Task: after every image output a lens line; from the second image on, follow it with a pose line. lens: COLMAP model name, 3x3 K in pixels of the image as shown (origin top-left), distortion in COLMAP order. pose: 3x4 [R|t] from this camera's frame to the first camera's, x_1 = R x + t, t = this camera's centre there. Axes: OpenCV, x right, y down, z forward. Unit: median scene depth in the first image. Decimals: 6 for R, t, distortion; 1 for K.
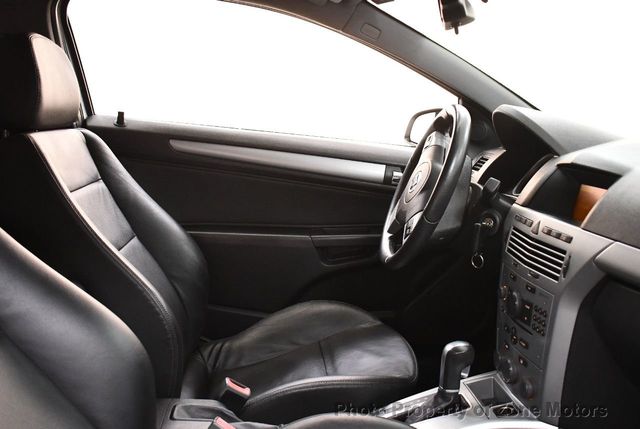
lens RADIAL K [[647.1, 0, 318.0], [0, 647.1, 216.0], [0, 0, 1]] dist [-0.093622, 0.000000]
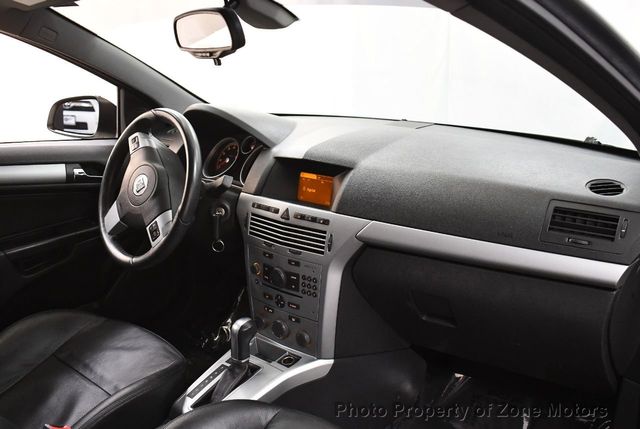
lens RADIAL K [[647.1, 0, 321.8], [0, 647.1, 212.4], [0, 0, 1]] dist [-0.093622, 0.000000]
pose [[0.721969, -0.211015, 0.658964, -0.380592], [0.136589, 0.977086, 0.163236, -0.157331], [-0.678310, -0.027843, 0.734248, 0.021023]]
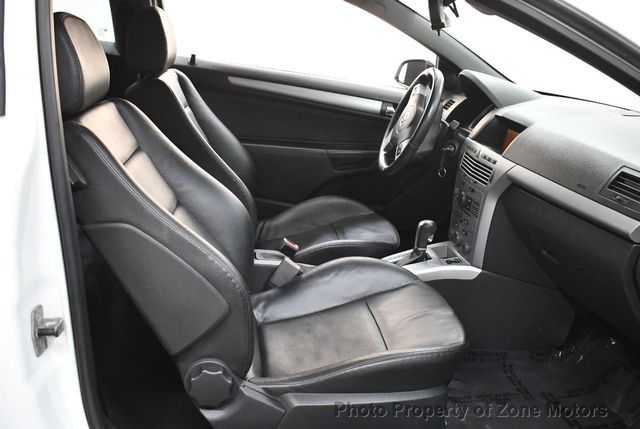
lens RADIAL K [[647.1, 0, 321.3], [0, 647.1, 216.9], [0, 0, 1]] dist [-0.093622, 0.000000]
pose [[0.997747, 0.036407, 0.056359, -0.135674], [-0.044058, 0.989016, 0.141090, -0.032629], [-0.050603, -0.143256, 0.988391, -0.574862]]
